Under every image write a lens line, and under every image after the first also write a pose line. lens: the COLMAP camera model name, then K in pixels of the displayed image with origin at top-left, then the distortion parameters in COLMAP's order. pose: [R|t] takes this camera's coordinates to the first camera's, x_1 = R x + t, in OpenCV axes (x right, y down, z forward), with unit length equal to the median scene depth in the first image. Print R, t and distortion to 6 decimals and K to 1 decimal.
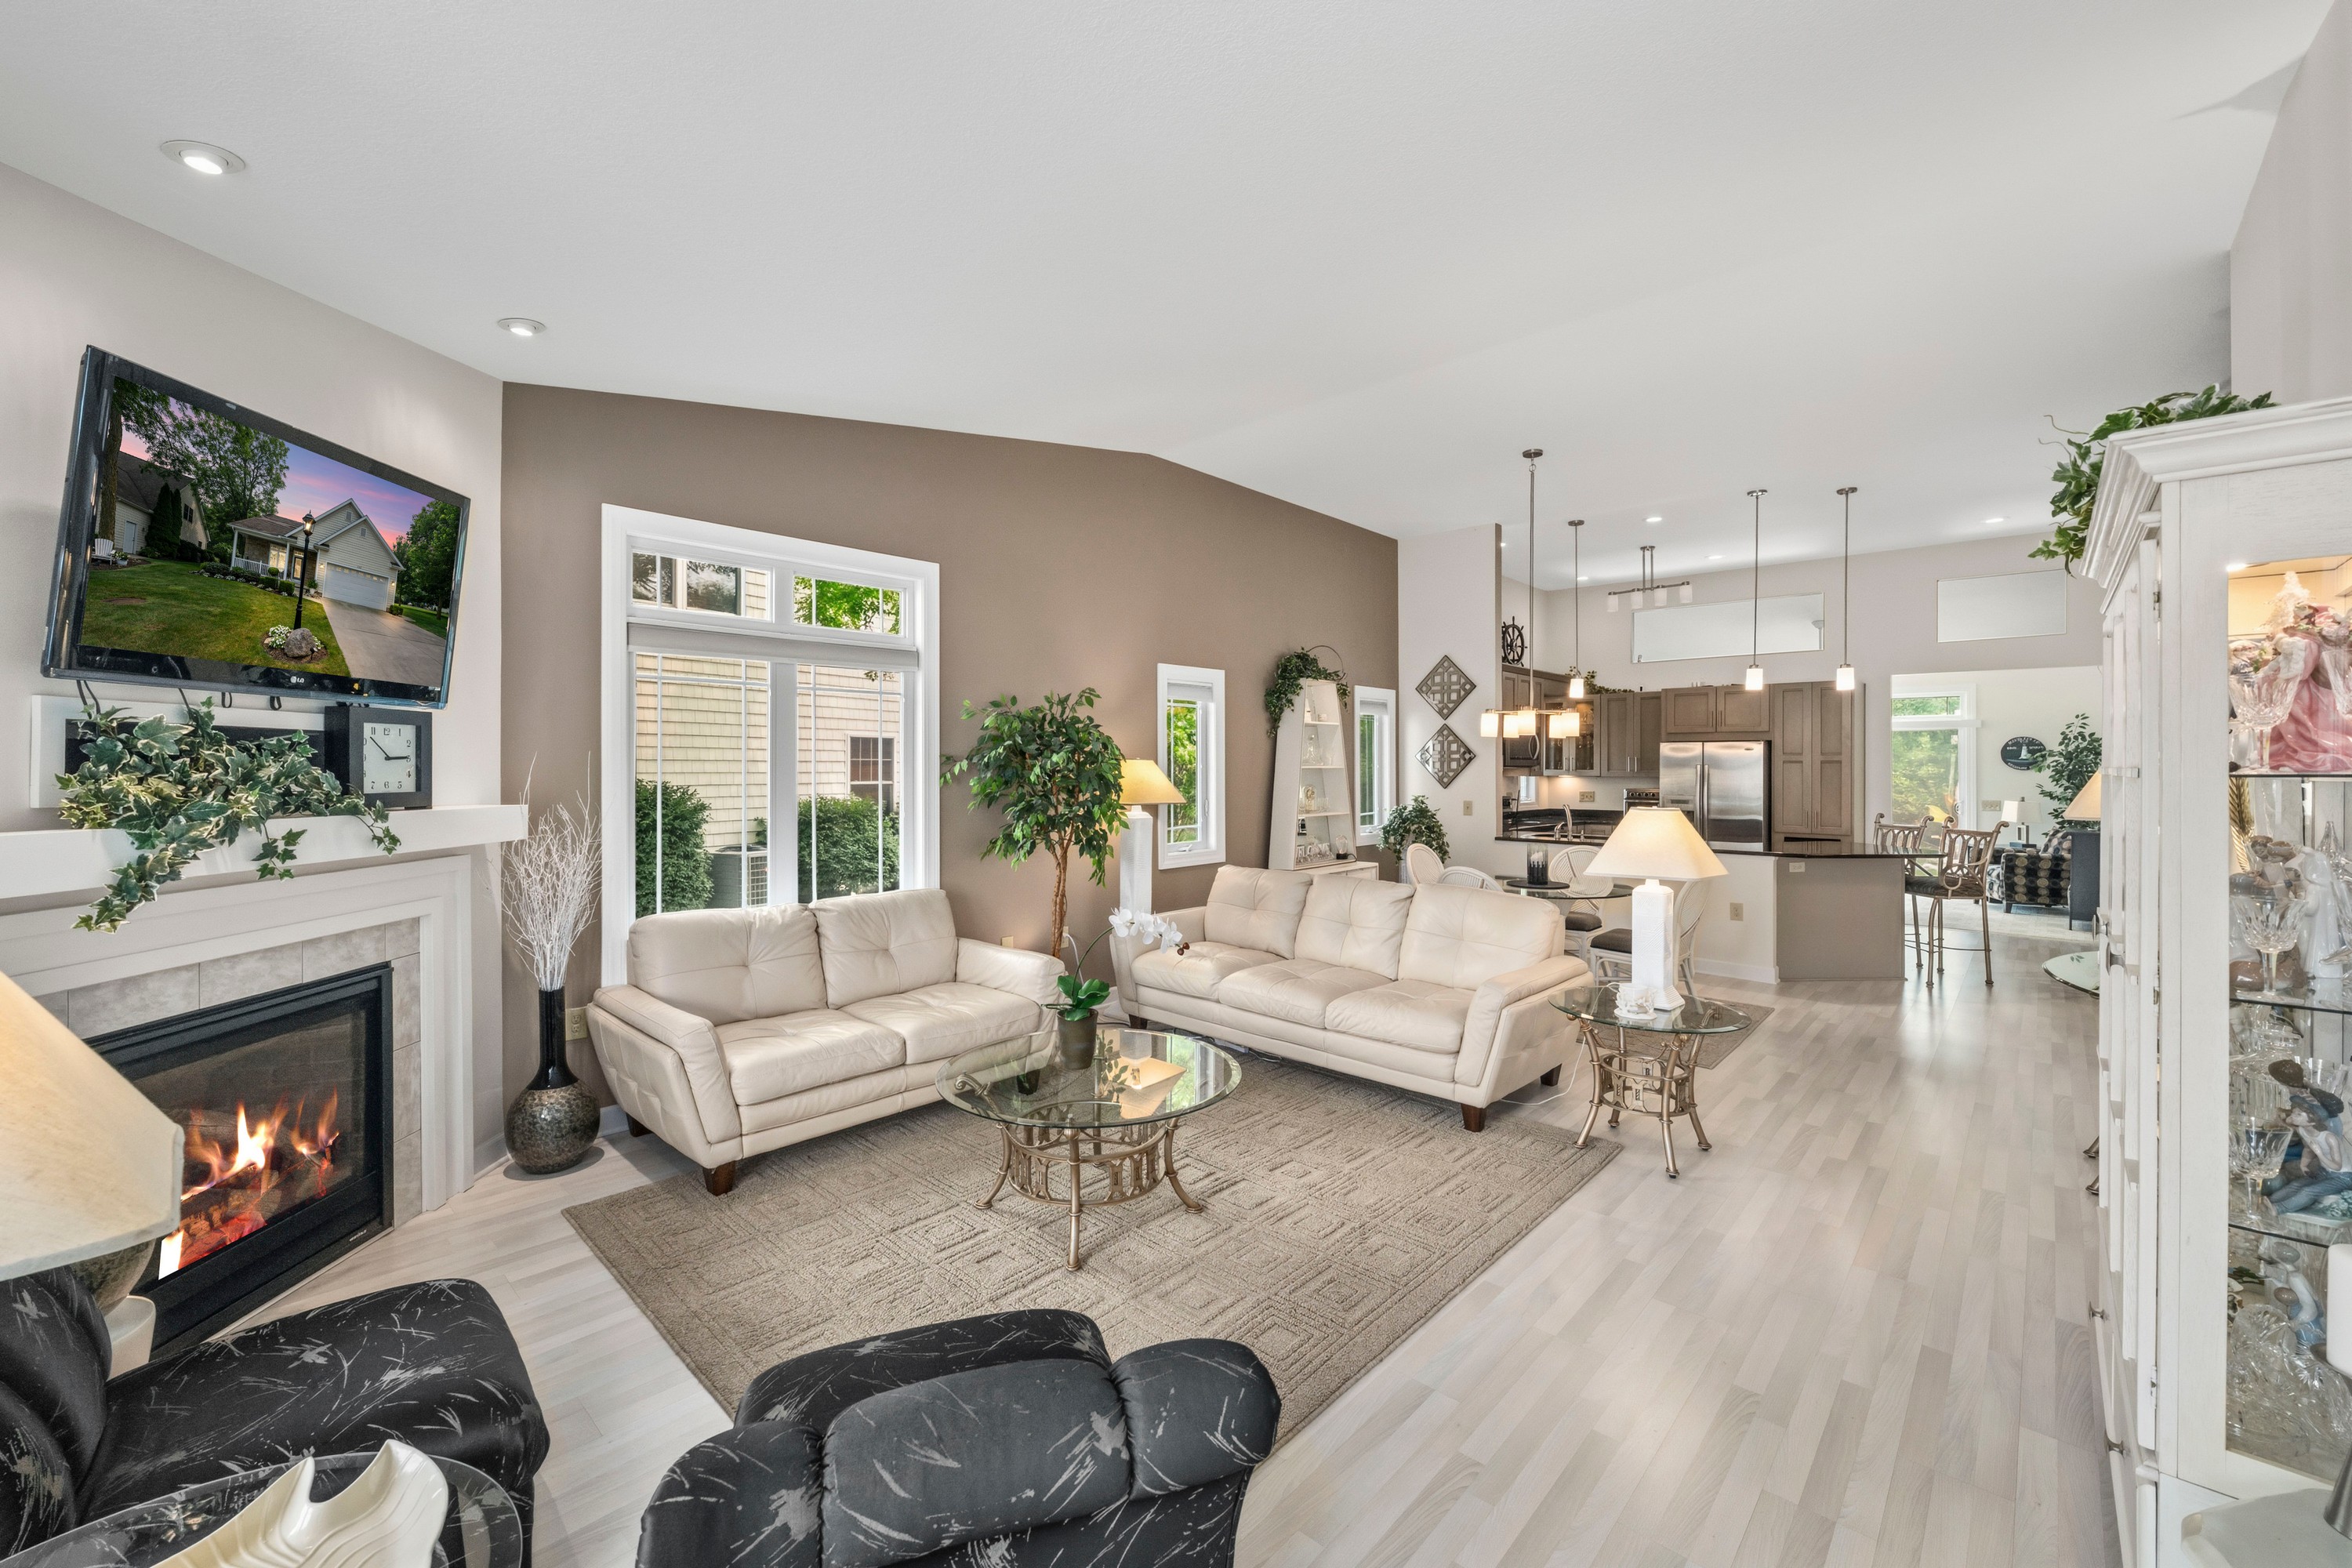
lens RADIAL K [[935.2, 0, 1176.8], [0, 935.2, 757.5], [0, 0, 1]] dist [0.000404, -0.000010]
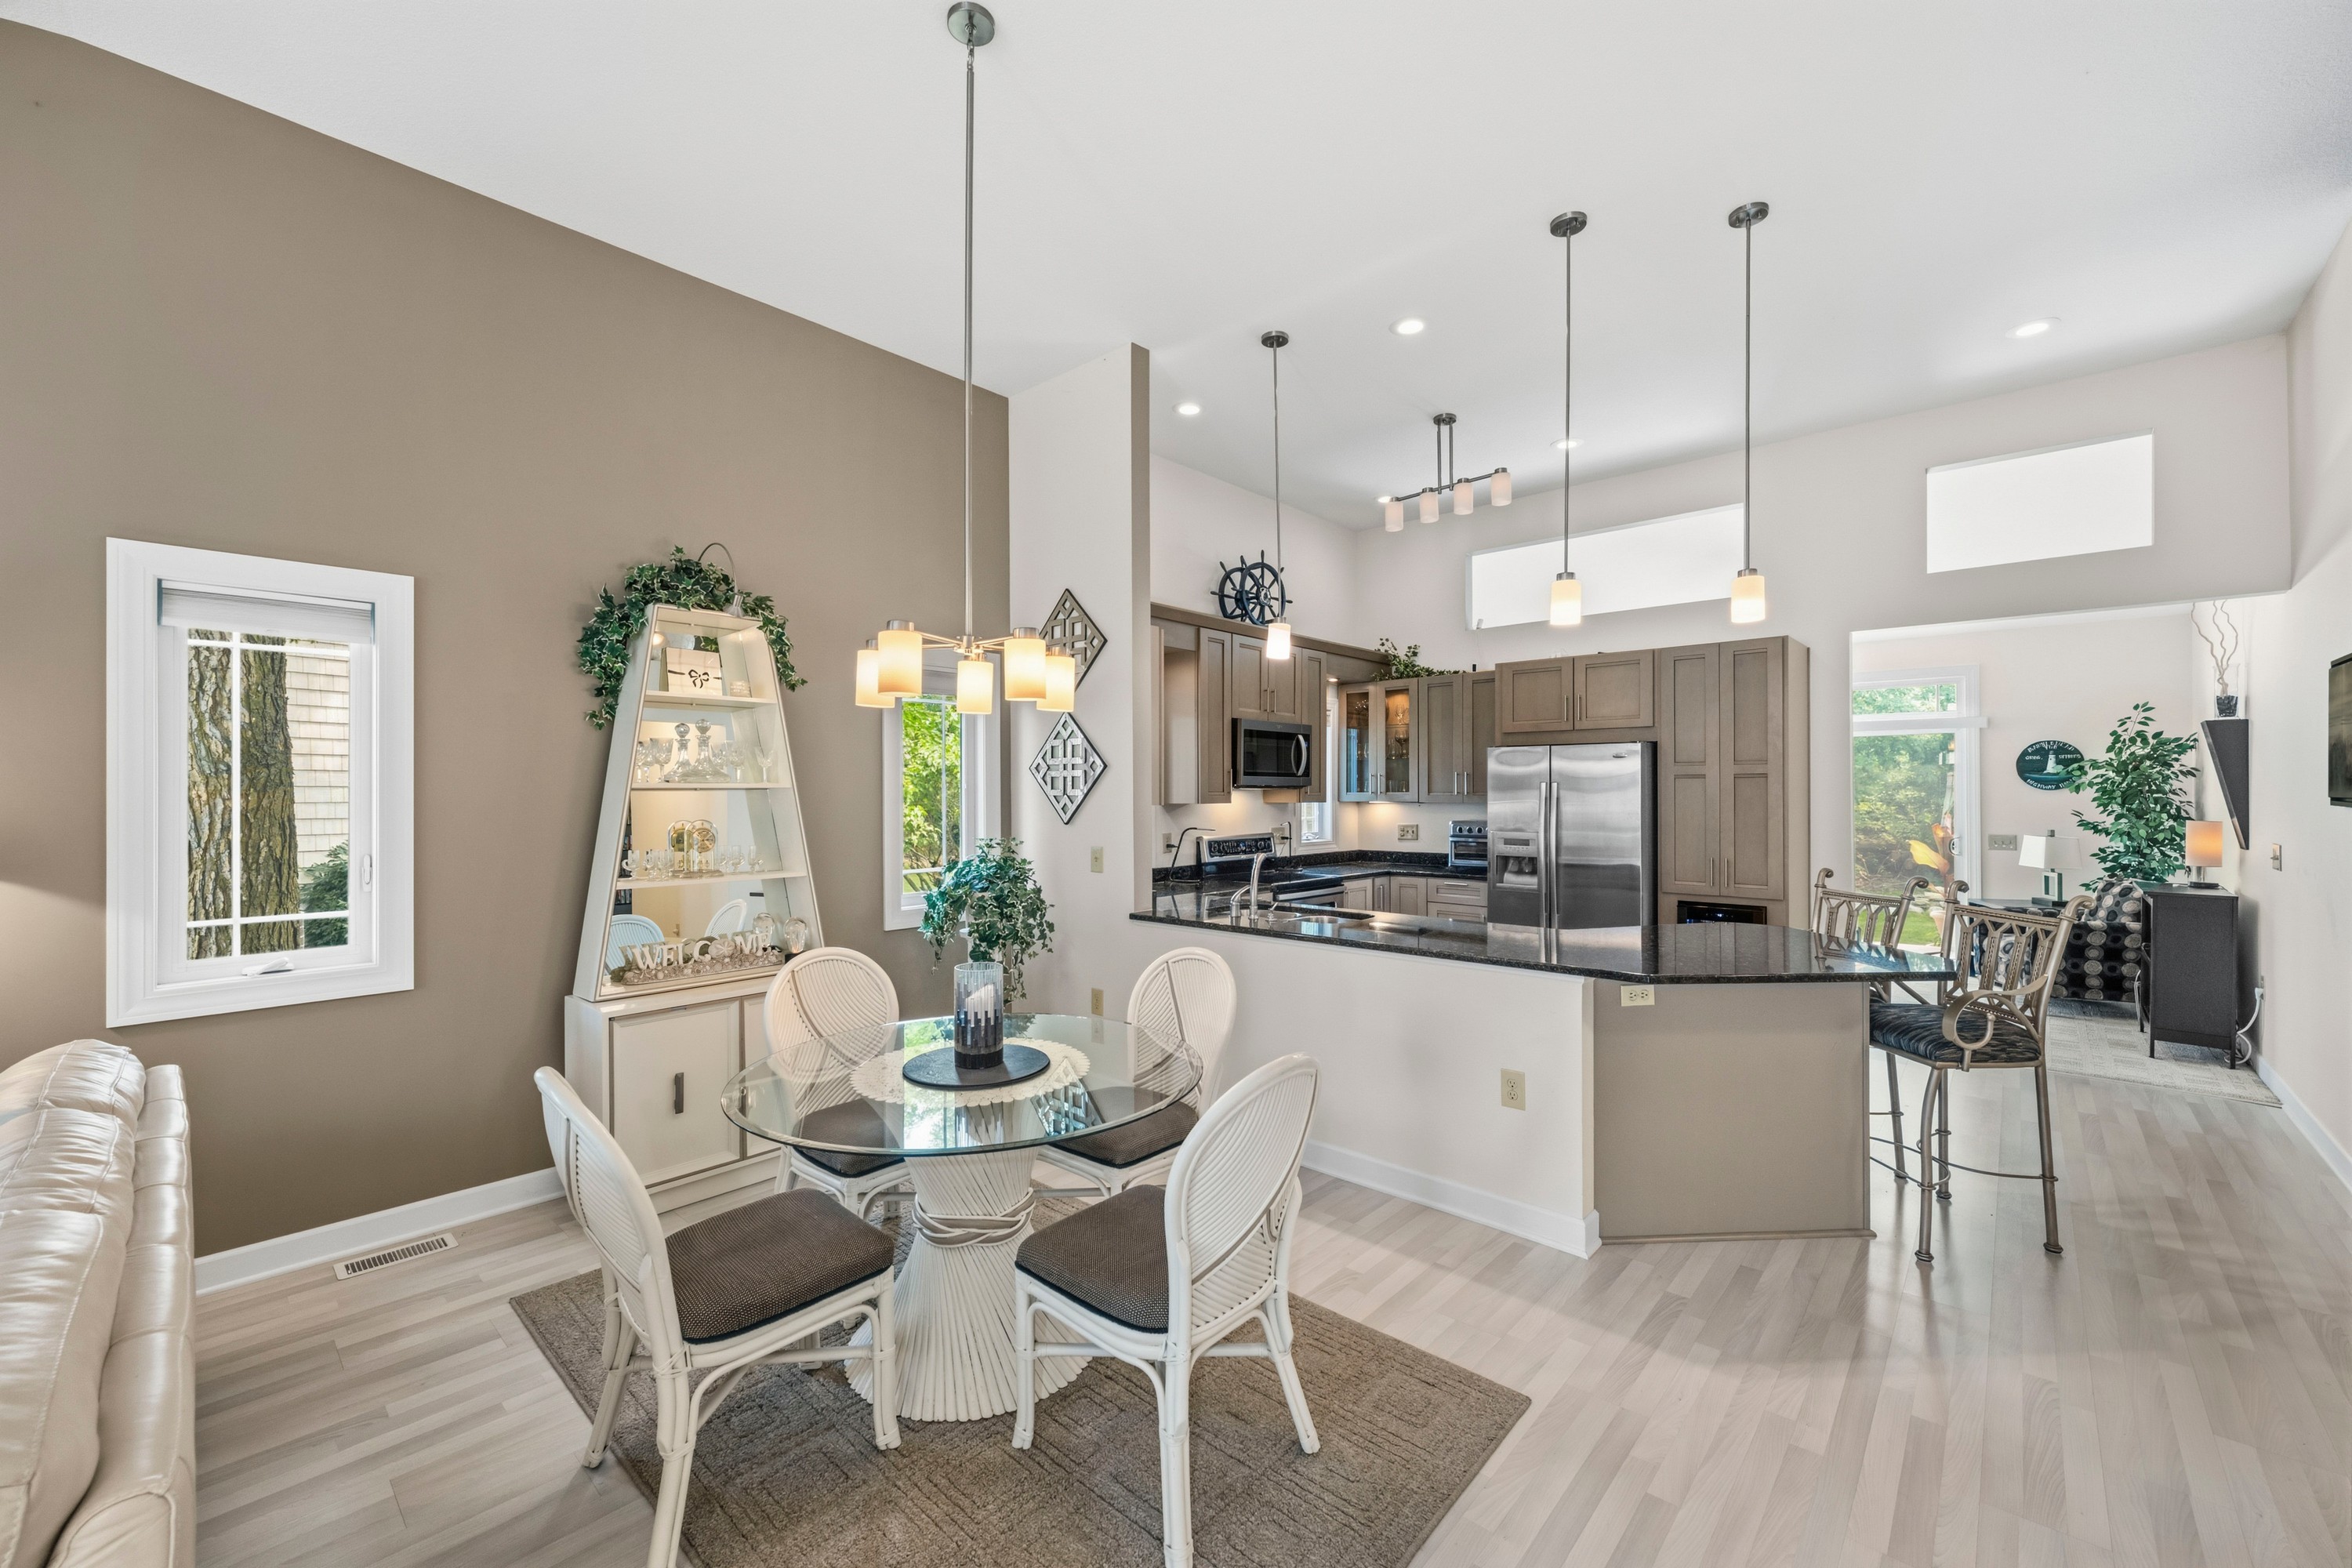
lens RADIAL K [[934.0, 0, 1172.6], [0, 934.0, 781.7], [0, 0, 1]] dist [-0.000157, -0.000043]
pose [[0.999928, -0.004001, 0.011352, 0.317047], [0.004045, 0.999984, -0.003867, 0.009212], [-0.011336, 0.003912, 0.999928, 0.400128]]
